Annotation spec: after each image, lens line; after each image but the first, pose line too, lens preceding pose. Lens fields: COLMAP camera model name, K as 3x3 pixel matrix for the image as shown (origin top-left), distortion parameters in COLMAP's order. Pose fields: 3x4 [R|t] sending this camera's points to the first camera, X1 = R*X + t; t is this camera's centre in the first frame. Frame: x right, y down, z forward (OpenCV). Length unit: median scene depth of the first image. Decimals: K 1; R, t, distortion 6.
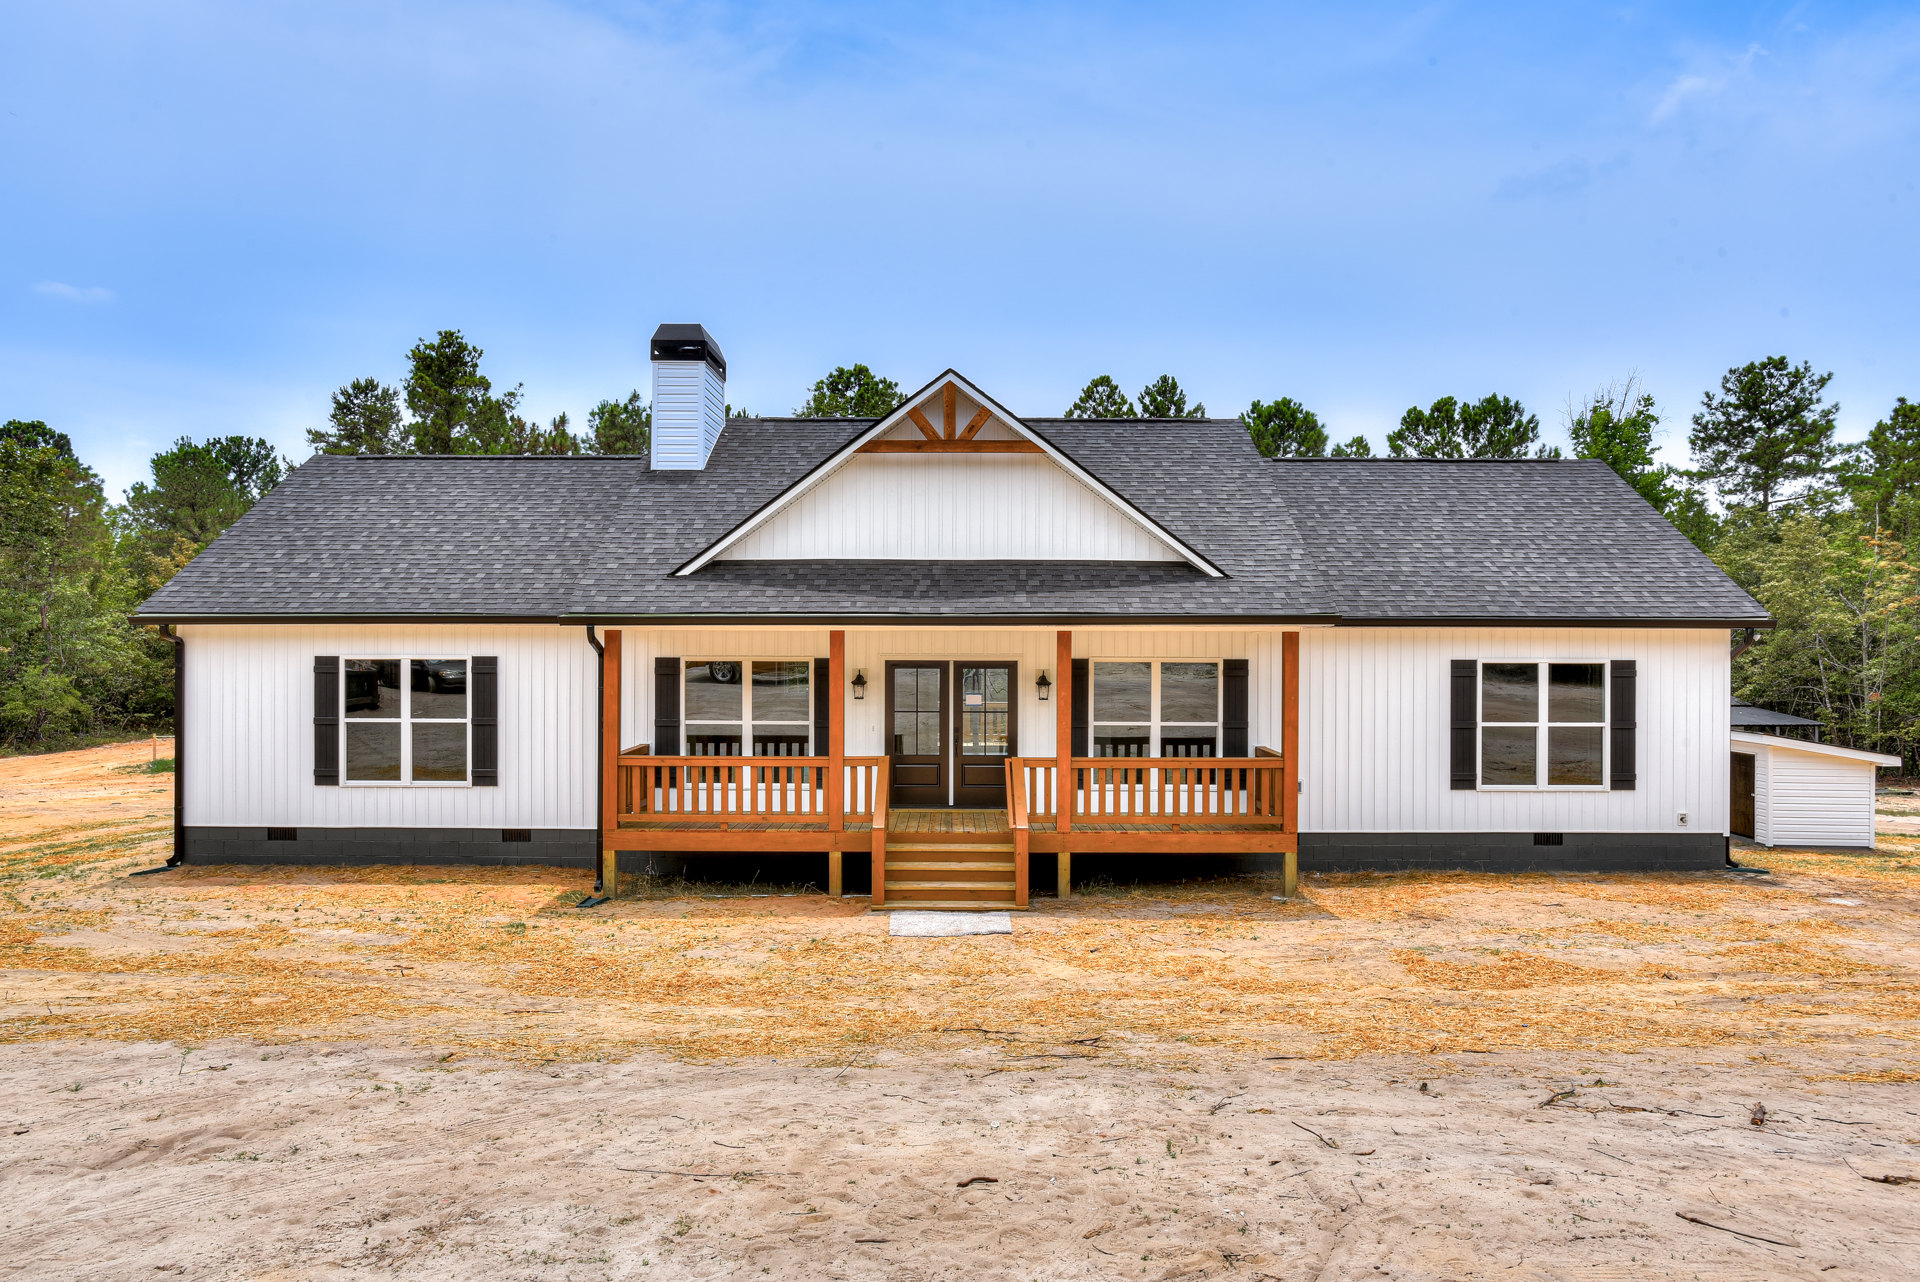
lens RADIAL K [[1370.4, 0, 936.3], [0, 1370.4, 639.8], [0, 0, 1]] dist [-0.012579, 0.000978]
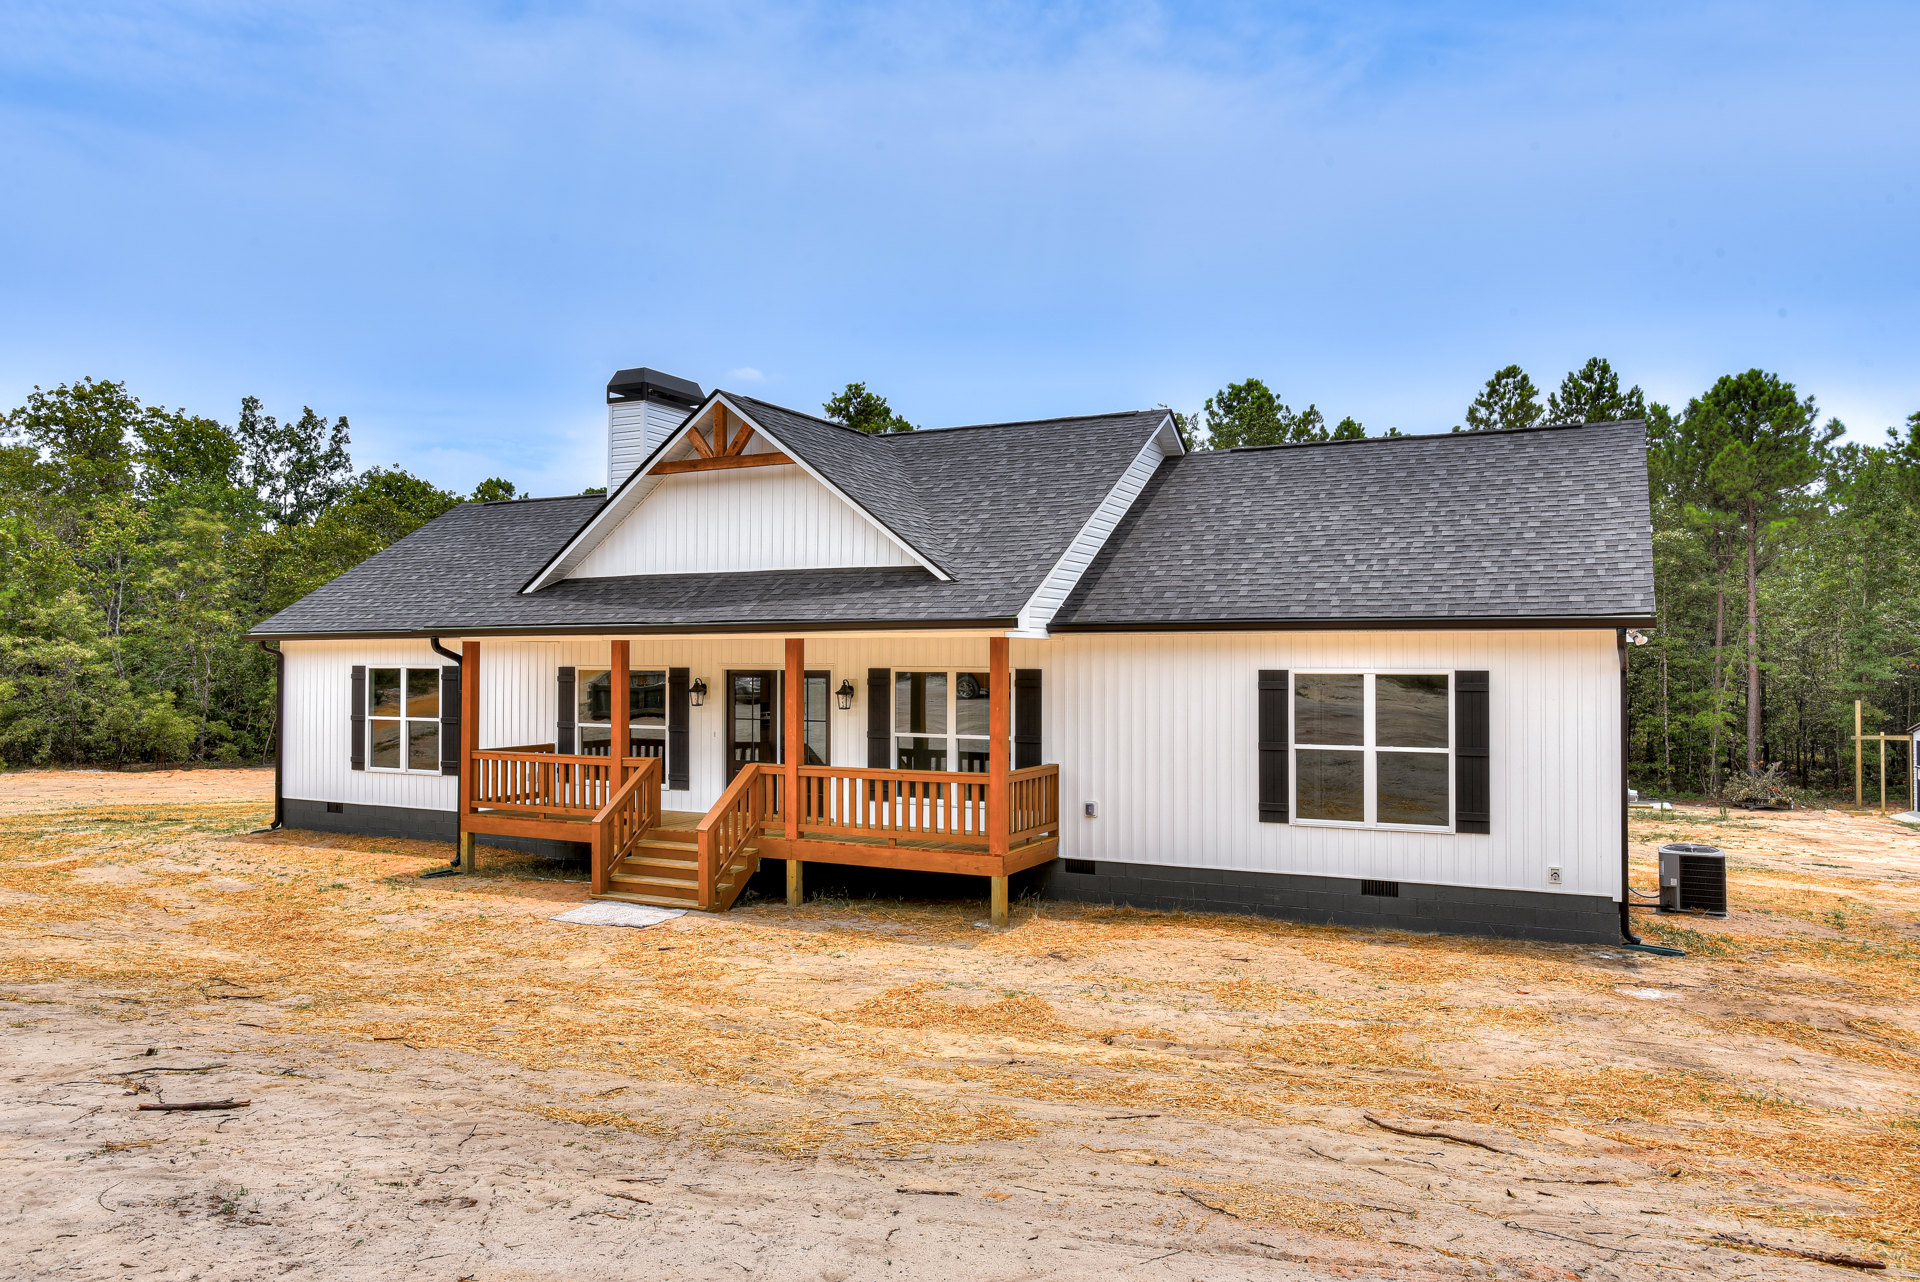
lens RADIAL K [[1370.4, 0, 936.3], [0, 1370.4, 639.8], [0, 0, 1]] dist [-0.012579, 0.000978]
pose [[0.883236, -0.009392, -0.468835, 0.600914], [-0.002170, 0.999707, -0.024116, 0.016899], [0.468924, 0.022318, 0.882956, 0.147514]]
